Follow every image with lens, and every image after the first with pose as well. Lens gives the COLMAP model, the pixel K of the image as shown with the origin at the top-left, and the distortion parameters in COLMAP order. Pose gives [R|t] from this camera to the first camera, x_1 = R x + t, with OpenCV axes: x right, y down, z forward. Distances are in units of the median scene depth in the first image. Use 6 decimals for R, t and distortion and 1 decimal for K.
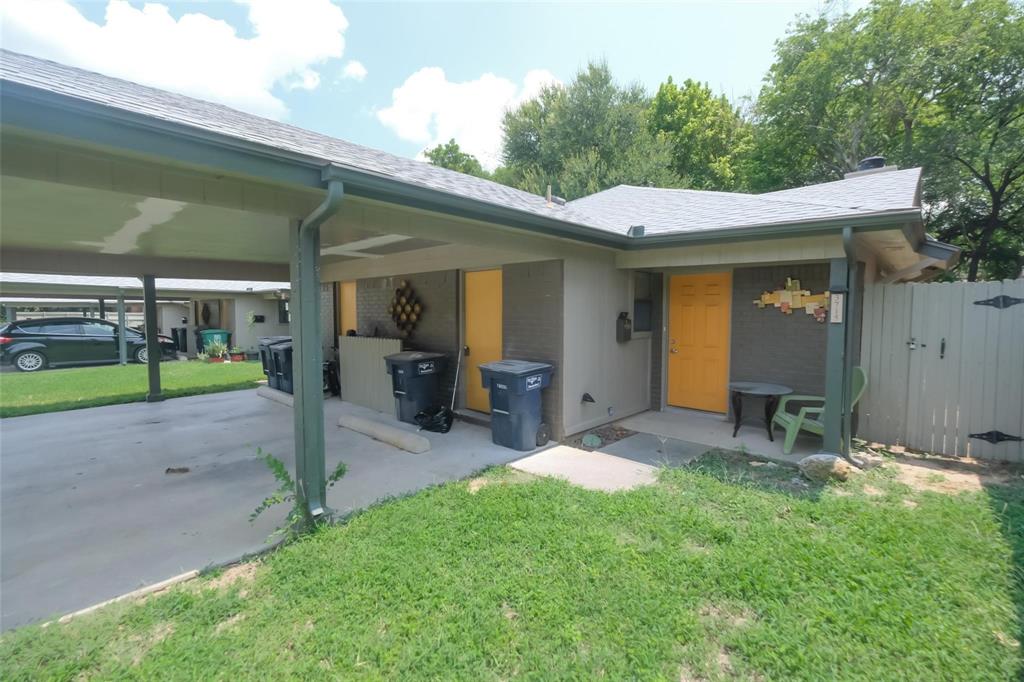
lens RADIAL K [[442.2, 0, 512.2], [0, 442.2, 338.1], [0, 0, 1]] dist [-0.000054, -0.001075]
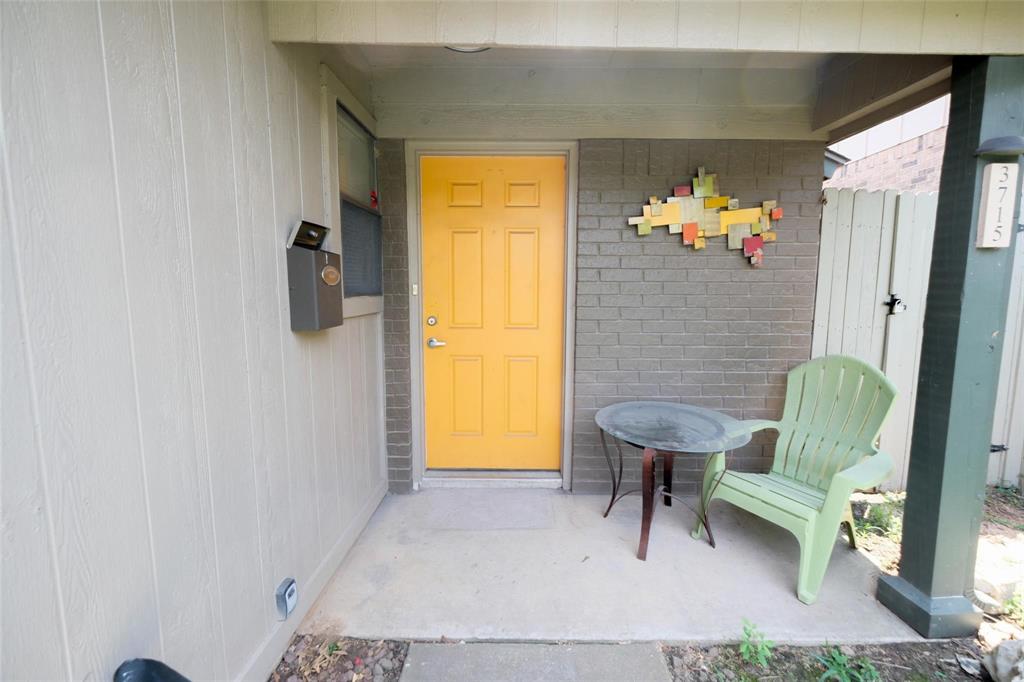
lens RADIAL K [[442.2, 0, 514.8], [0, 442.2, 336.4], [0, 0, 1]] dist [-0.000054, -0.001075]
pose [[0.738591, -0.074011, 0.670079, 0.153319], [0.038059, 0.996948, 0.068164, -0.002412], [-0.673079, -0.024843, 0.739154, 0.696914]]
